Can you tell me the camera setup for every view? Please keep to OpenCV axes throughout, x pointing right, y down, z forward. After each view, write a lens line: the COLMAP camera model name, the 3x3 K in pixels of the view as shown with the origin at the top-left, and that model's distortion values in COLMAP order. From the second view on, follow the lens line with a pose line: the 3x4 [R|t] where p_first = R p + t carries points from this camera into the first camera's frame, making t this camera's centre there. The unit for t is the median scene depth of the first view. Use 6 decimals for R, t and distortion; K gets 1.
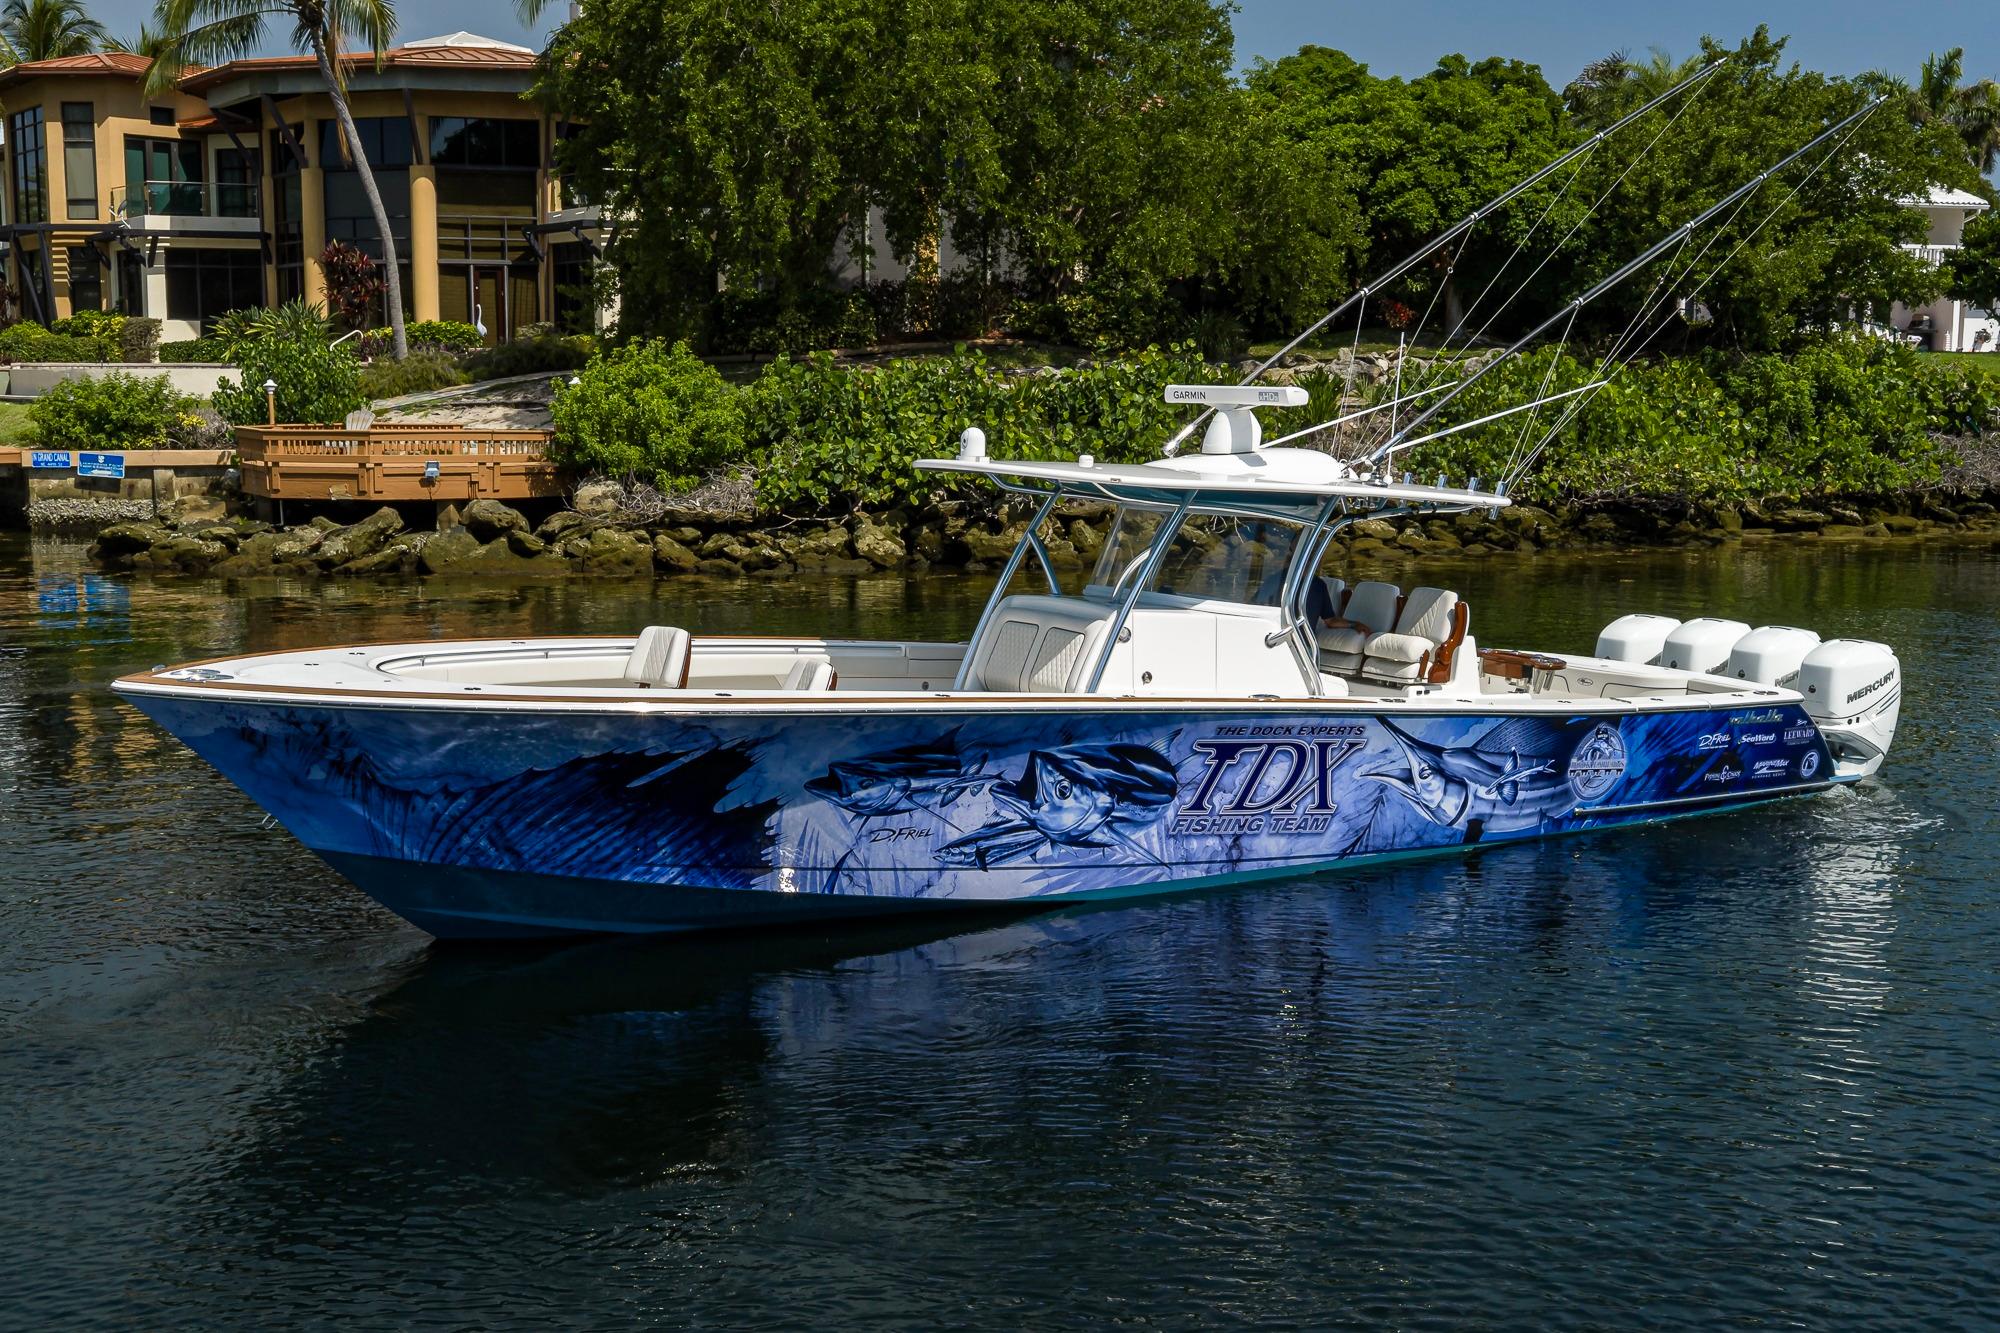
lens RADIAL K [[2460.9, 0, 1002.2], [0, 2460.9, 698.0], [0, 0, 1]] dist [0.021509, -0.094625]
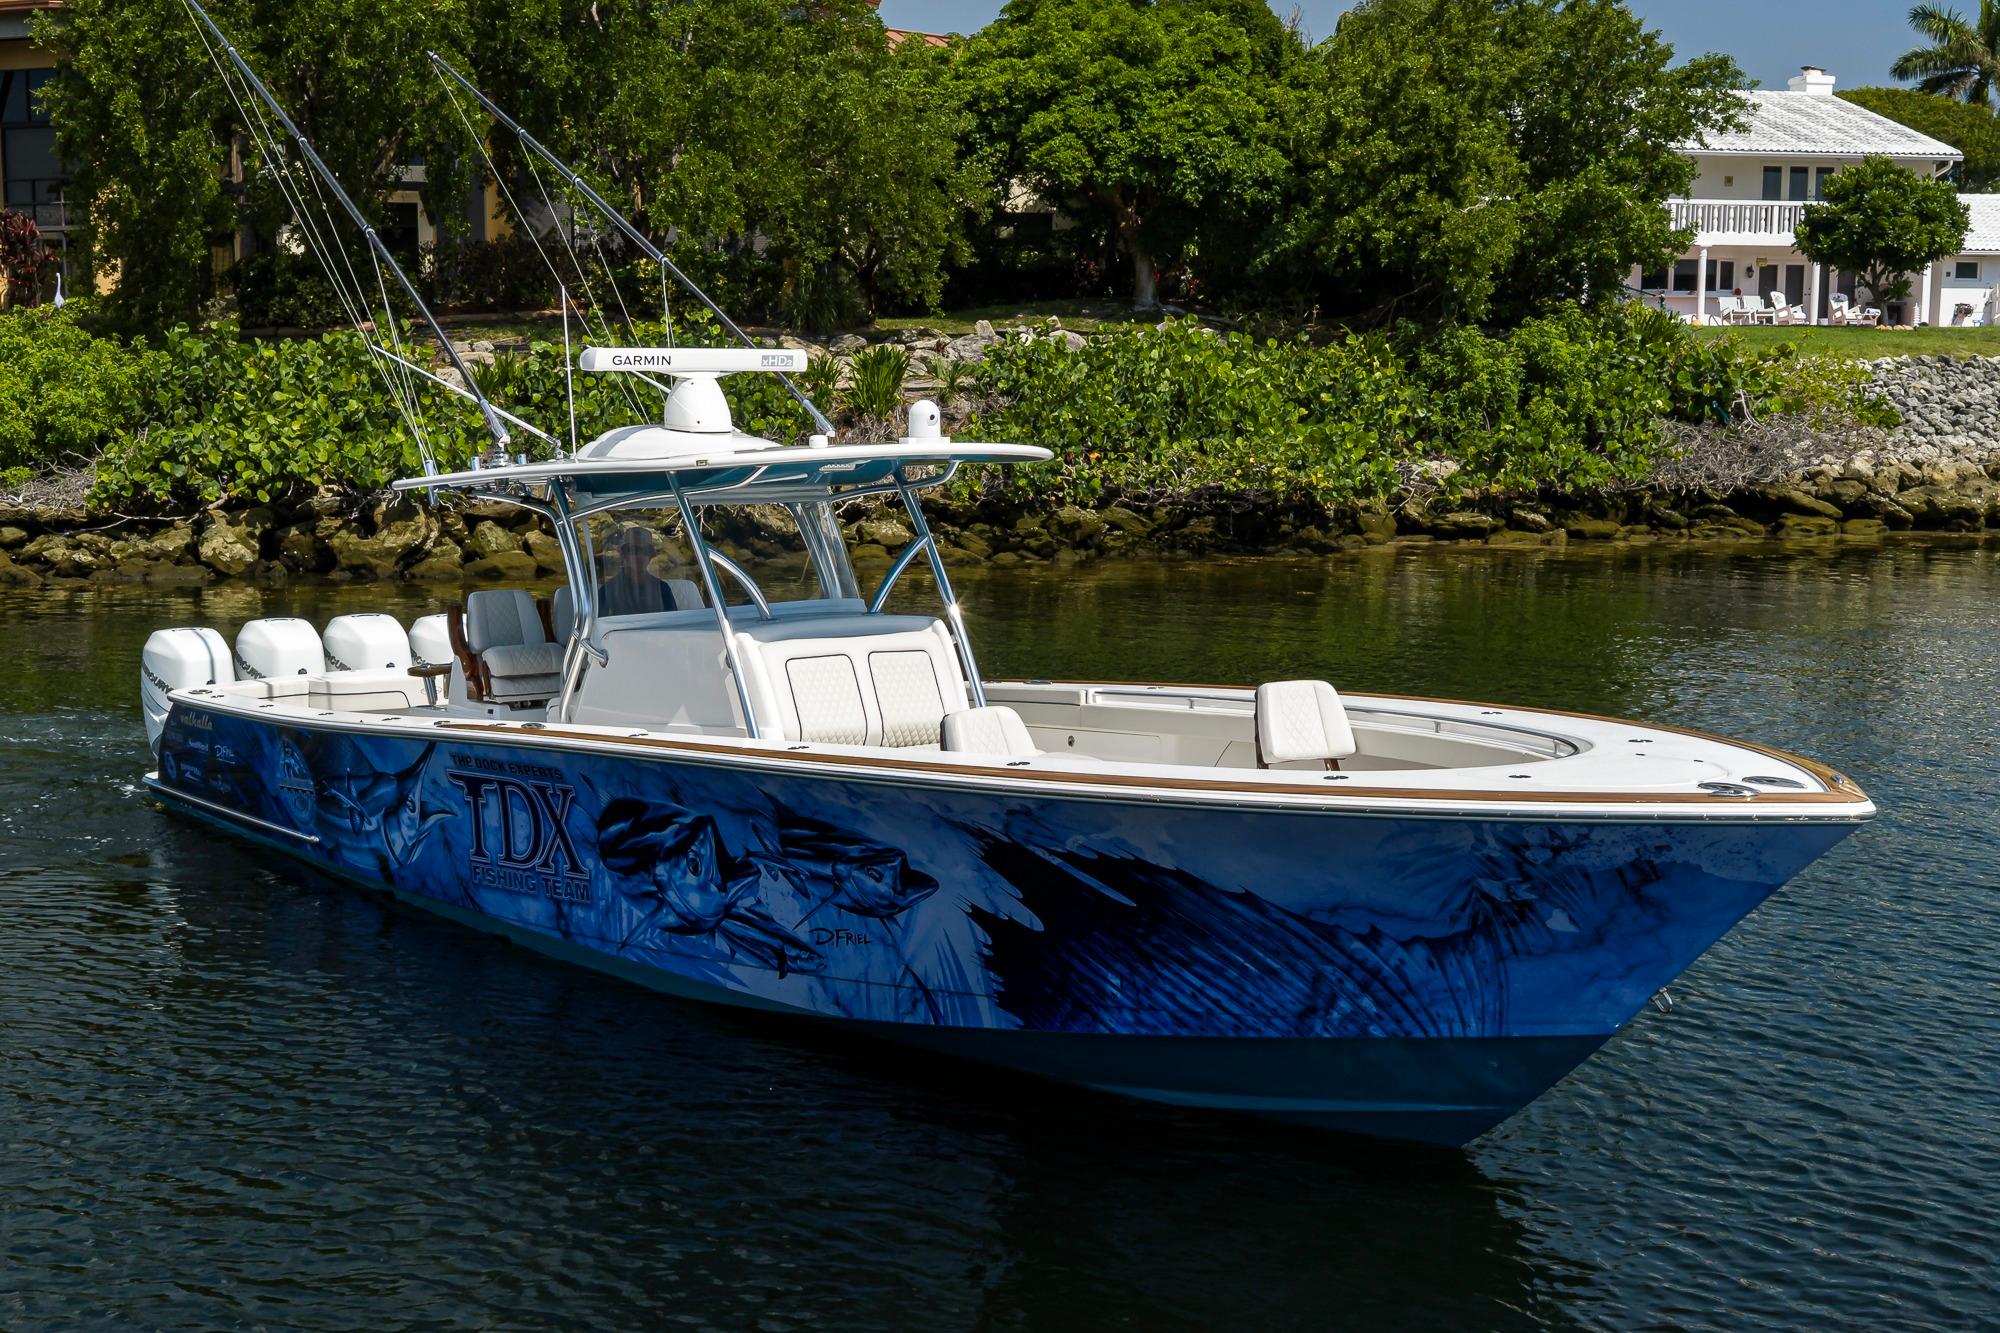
lens RADIAL K [[2642.2, 0, 996.6], [0, 2642.2, 694.4], [0, 0, 1]] dist [0.039242, -0.135358]
pose [[0.996403, 0.010503, -0.084088, 0.233999], [-0.010937, 0.999929, -0.004697, -0.008719], [0.084033, 0.005600, 0.996447, 0.092142]]
